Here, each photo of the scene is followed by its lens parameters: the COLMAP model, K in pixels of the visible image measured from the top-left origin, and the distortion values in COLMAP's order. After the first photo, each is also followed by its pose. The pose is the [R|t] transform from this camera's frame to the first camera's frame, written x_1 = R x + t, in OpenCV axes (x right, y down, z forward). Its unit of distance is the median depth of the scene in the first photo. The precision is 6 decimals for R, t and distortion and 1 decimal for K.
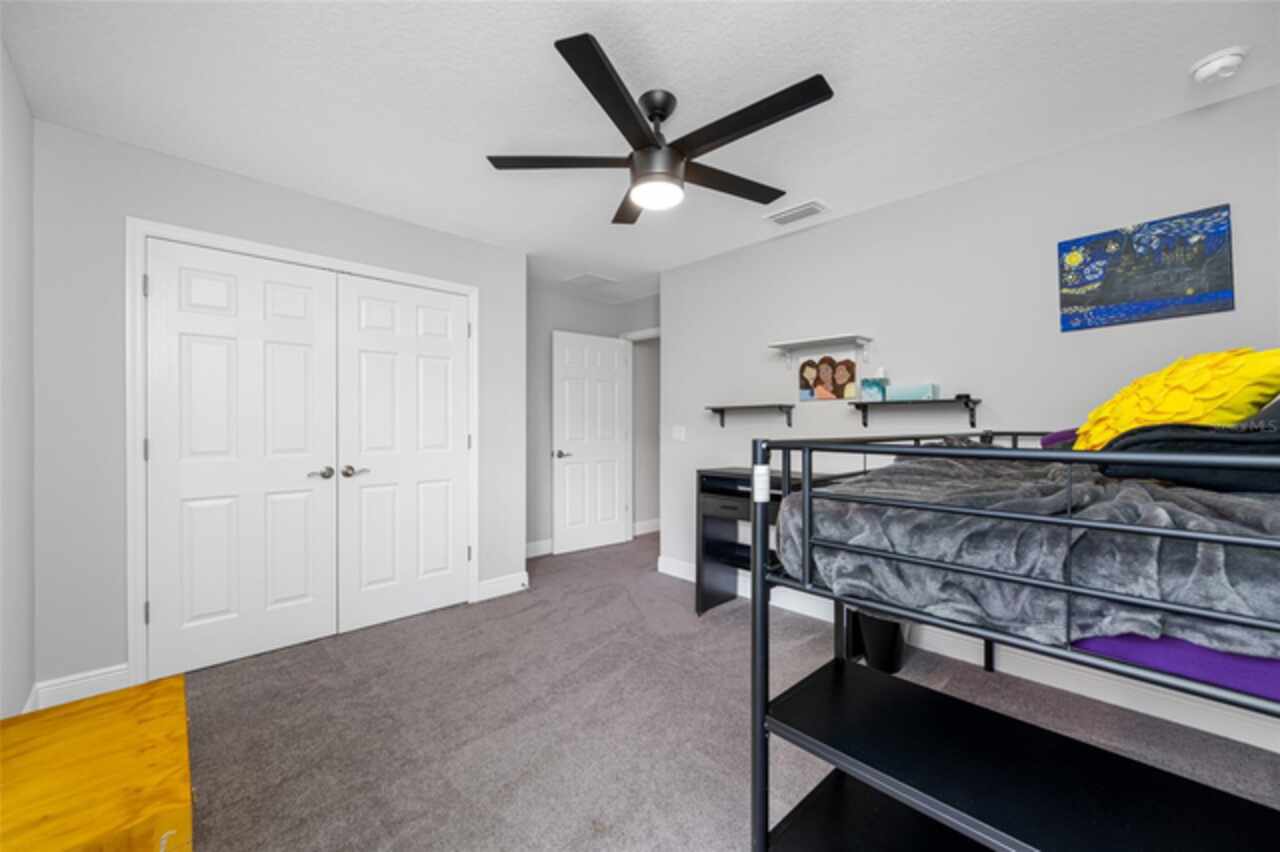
lens RADIAL K [[510.4, 0, 646.6], [0, 510.4, 431.4], [0, 0, 1]] dist [0.002255, -0.000066]
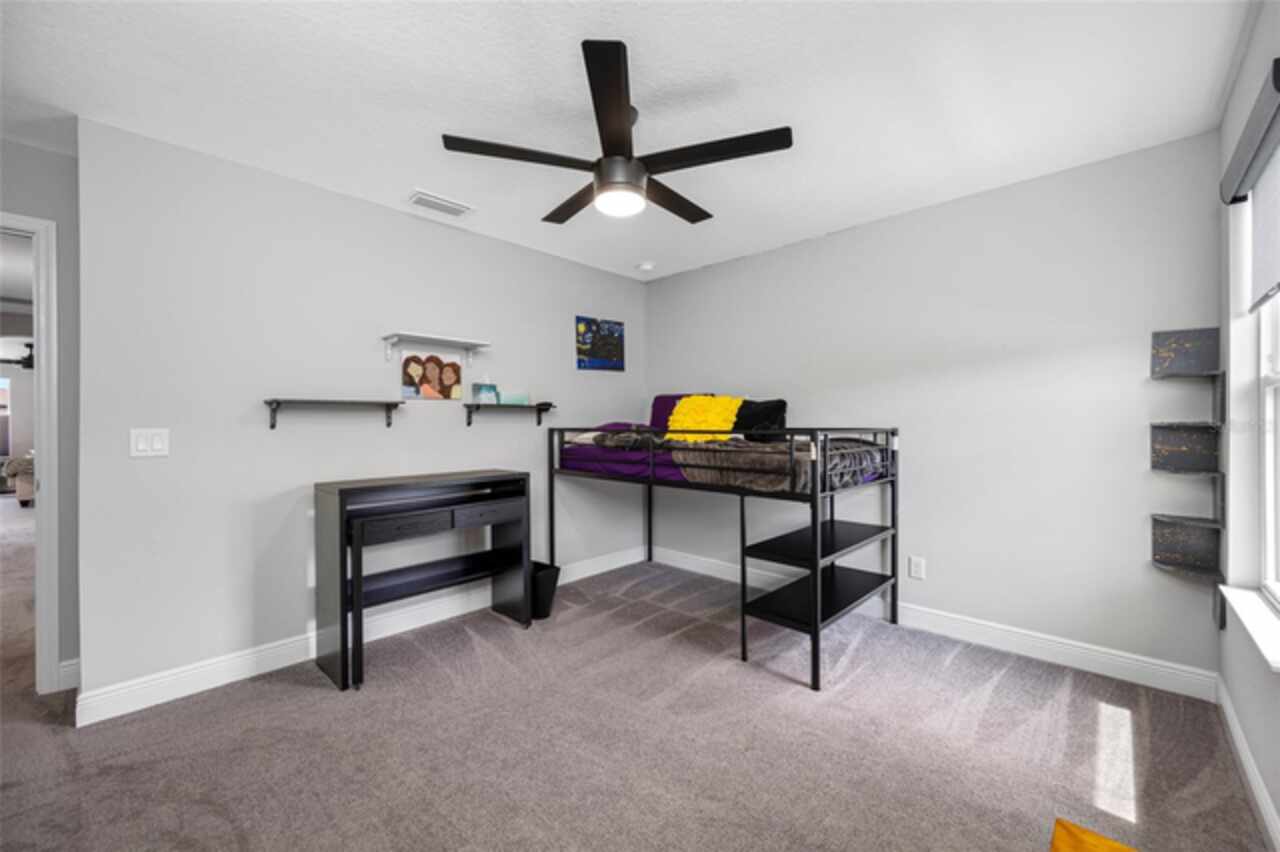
lens RADIAL K [[510.4, 0, 639.7], [0, 510.4, 428.2], [0, 0, 1]] dist [0.002255, -0.000066]
pose [[-0.059790, -0.007442, 0.998183, -0.683453], [0.022244, 0.999714, 0.008786, -0.005684], [-0.997963, 0.022728, -0.059607, 0.685222]]
